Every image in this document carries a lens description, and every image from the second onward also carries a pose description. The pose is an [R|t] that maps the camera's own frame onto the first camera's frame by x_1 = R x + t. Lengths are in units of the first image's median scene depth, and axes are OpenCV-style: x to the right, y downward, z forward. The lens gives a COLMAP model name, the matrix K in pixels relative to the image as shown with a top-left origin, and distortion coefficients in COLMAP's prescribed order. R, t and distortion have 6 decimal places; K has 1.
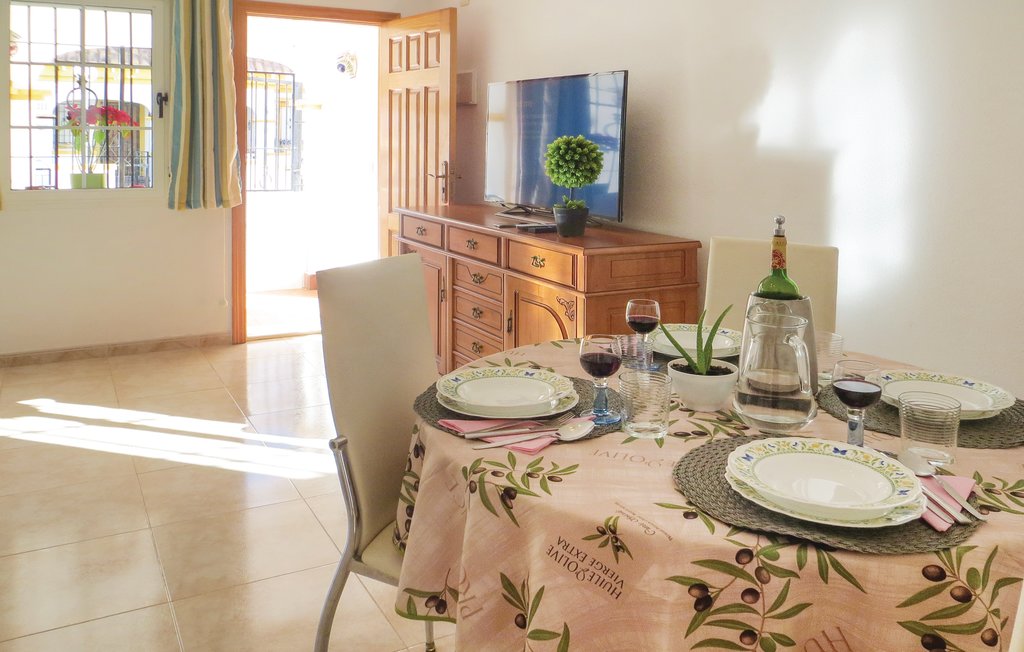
lens RADIAL K [[785.5, 0, 511.2], [0, 785.5, 208.9], [0, 0, 1]] dist [-0.010172, -0.001127]
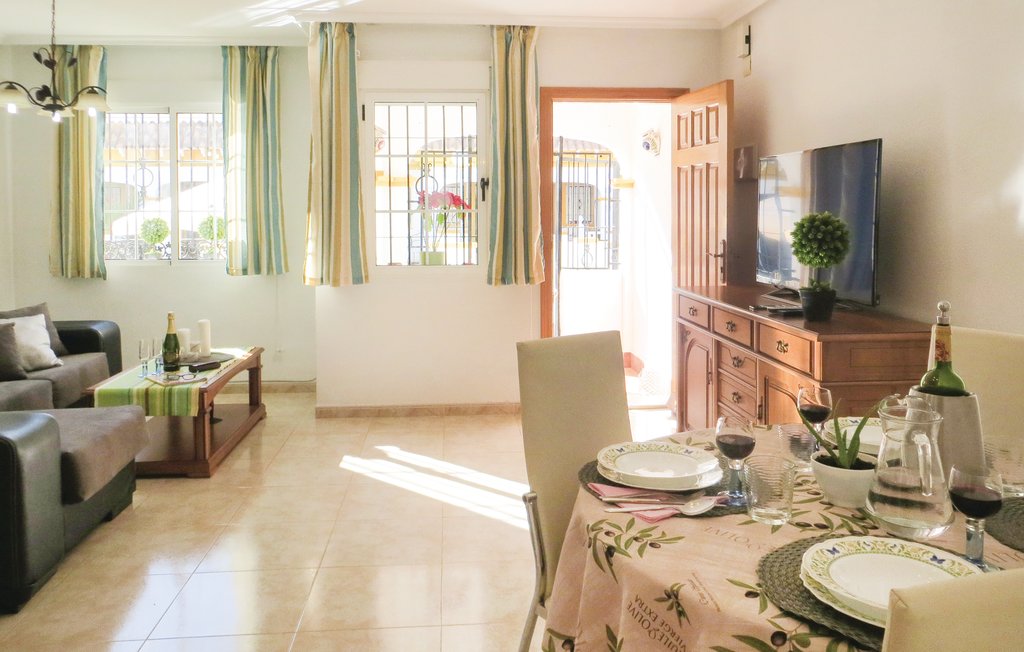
lens RADIAL K [[830.2, 0, 515.3], [0, 830.2, 310.0], [0, 0, 1]] dist [0.000296, -0.008055]
pose [[0.897907, 0.031409, -0.439063, 0.193663], [-0.019961, 0.999330, 0.030667, -0.000993], [0.439732, -0.018772, 0.897933, -0.040686]]
